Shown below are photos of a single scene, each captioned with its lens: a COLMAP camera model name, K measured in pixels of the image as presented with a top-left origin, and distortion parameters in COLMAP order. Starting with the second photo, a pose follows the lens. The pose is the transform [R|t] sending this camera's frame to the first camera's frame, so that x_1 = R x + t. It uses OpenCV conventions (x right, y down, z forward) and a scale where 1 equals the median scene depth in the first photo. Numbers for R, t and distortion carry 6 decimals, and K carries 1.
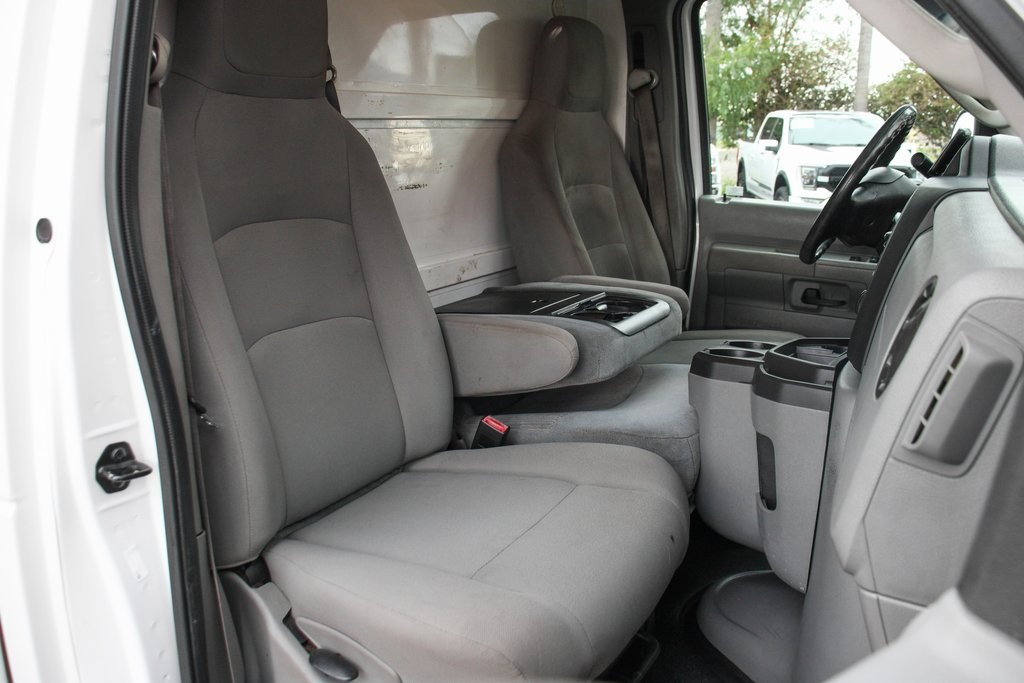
lens RADIAL K [[811.3, 0, 519.9], [0, 811.3, 330.5], [0, 0, 1]] dist [-0.085471, 0.018649]
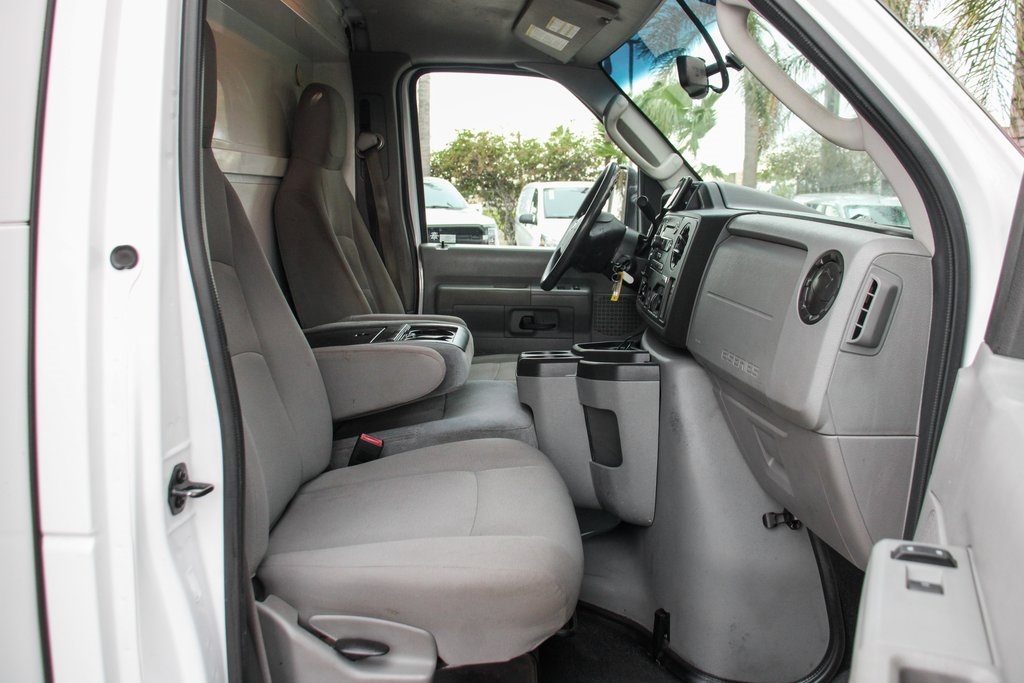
lens RADIAL K [[811.3, 0, 504.7], [0, 811.3, 342.2], [0, 0, 1]] dist [-0.085471, 0.018649]
pose [[0.880334, -0.088480, 0.466030, -0.370082], [0.119304, 0.992168, -0.036994, 0.043763], [-0.459107, 0.088166, 0.883995, -0.081617]]
